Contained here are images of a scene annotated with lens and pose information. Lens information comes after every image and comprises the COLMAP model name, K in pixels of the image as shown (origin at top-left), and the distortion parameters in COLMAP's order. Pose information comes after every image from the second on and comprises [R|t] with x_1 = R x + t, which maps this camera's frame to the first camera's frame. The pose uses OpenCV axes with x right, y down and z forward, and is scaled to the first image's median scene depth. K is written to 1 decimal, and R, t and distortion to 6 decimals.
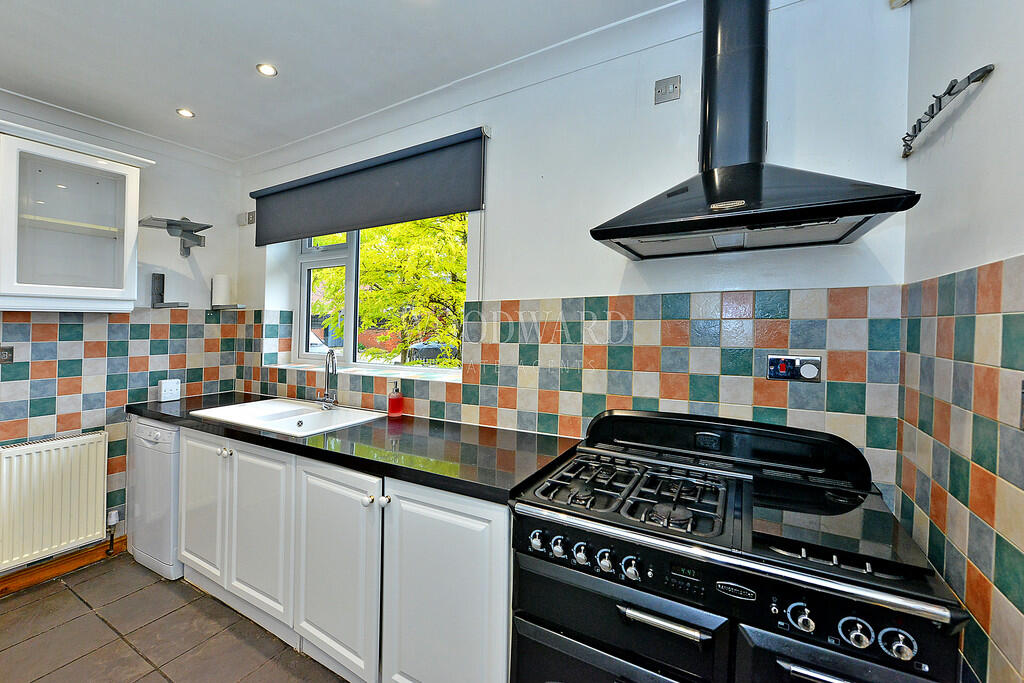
lens RADIAL K [[408.1, 0, 508.3], [0, 408.1, 327.5], [0, 0, 1]] dist [-0.006262, -0.000480]
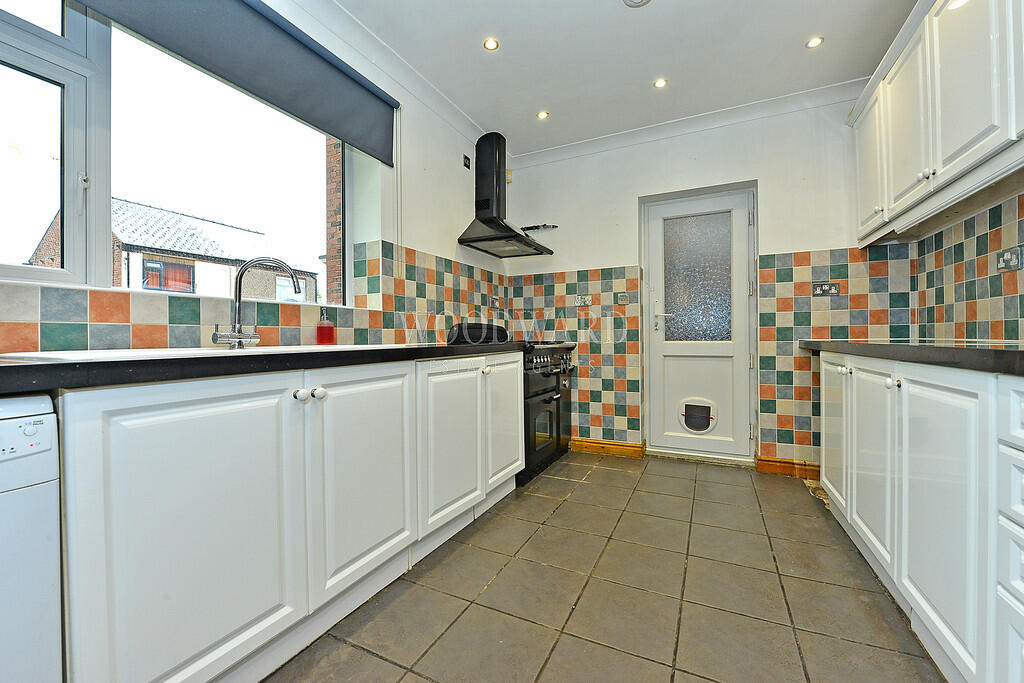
lens RADIAL K [[408.1, 0, 511.0], [0, 408.1, 341.0], [0, 0, 1]] dist [-0.006262, -0.000480]
pose [[-0.041564, -0.012451, 0.999058, -1.409621], [0.006885, 0.999895, 0.012748, 0.231215], [-0.999112, 0.007408, -0.041474, 0.754070]]
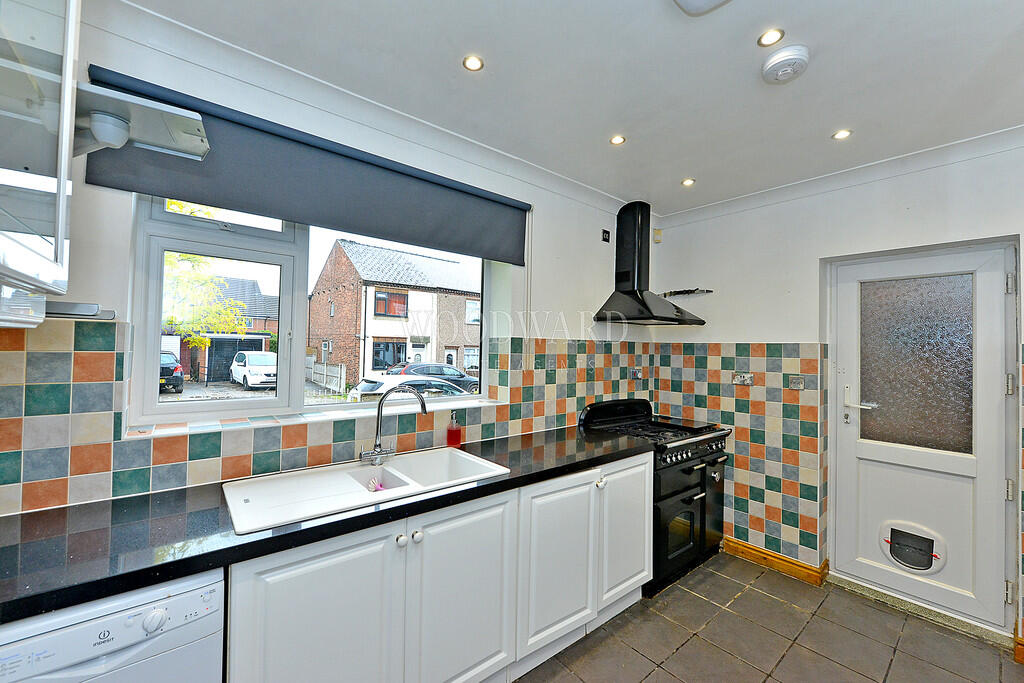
lens RADIAL K [[408.1, 0, 510.0], [0, 408.1, 342.9], [0, 0, 1]] dist [-0.006262, -0.000480]
pose [[0.370854, 0.016899, 0.928537, -1.381419], [-0.017102, 0.999789, -0.011366, -0.035838], [-0.928534, -0.011665, 0.371065, 0.600387]]
